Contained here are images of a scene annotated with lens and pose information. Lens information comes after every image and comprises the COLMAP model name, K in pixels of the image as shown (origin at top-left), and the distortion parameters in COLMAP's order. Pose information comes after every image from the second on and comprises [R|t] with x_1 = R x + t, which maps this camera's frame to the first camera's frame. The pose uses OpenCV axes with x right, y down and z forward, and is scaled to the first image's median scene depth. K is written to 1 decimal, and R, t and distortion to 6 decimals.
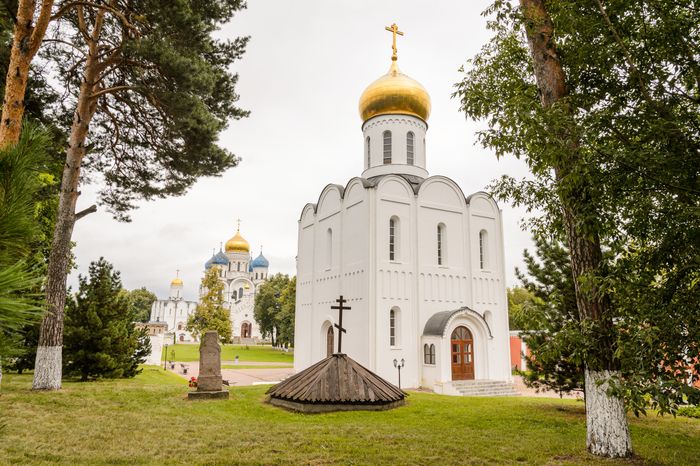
lens RADIAL K [[470.8, 0, 350.0], [0, 470.8, 233.0], [0, 0, 1]] dist [-0.005449, -0.005470]
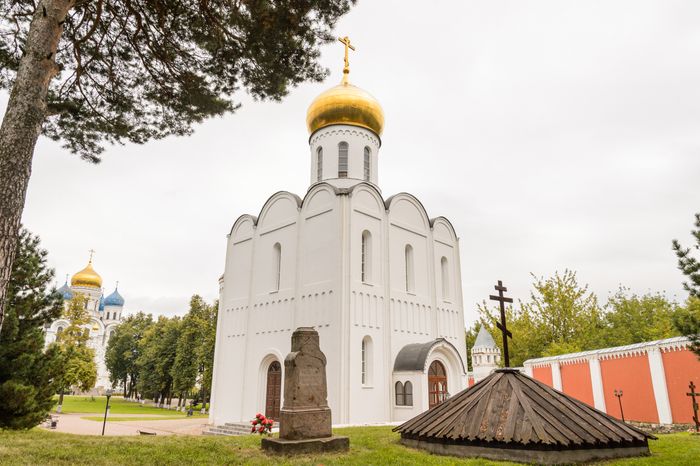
lens RADIAL K [[470.8, 0, 350.0], [0, 470.8, 233.0], [0, 0, 1]] dist [-0.005449, -0.005470]
pose [[0.956902, 0.084534, 0.277836, -0.137438], [-0.056144, 0.992498, -0.108609, 0.050437], [-0.284933, 0.088329, 0.954469, 0.142961]]
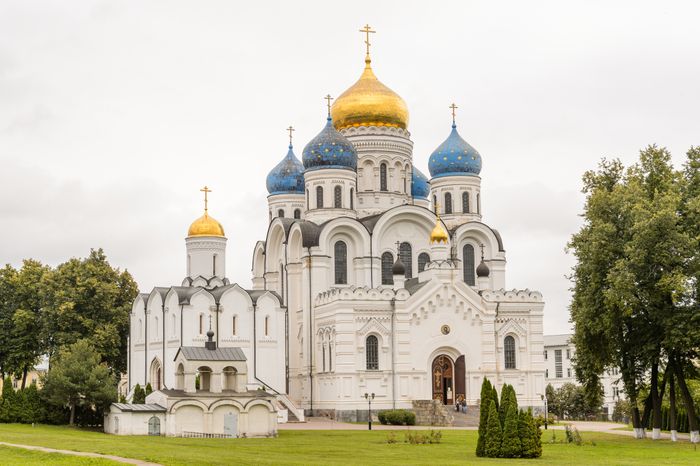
lens RADIAL K [[1186.4, 0, 350.0], [0, 1186.4, 233.0], [0, 0, 1]] dist [-0.065512, -0.091560]
pose [[0.992004, -0.043697, -0.118403, -1.004091], [0.051702, 0.996519, 0.065400, 0.336379], [0.115133, -0.070999, 0.990810, 1.408182]]
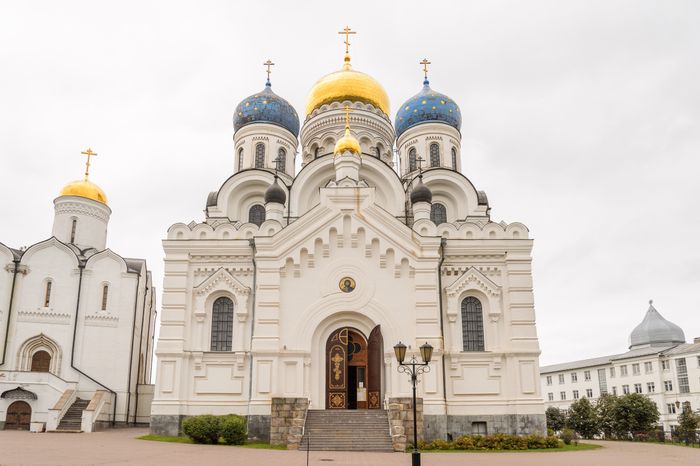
lens RADIAL K [[498.6, 0, 322.2], [0, 498.6, 320.4], [0, 0, 1]] dist [-0.006356, -0.002891]
pose [[0.879842, -0.106292, -0.463228, -0.761358], [0.103679, 0.994122, -0.031185, 1.024969], [0.463820, -0.020589, 0.885690, 4.405895]]
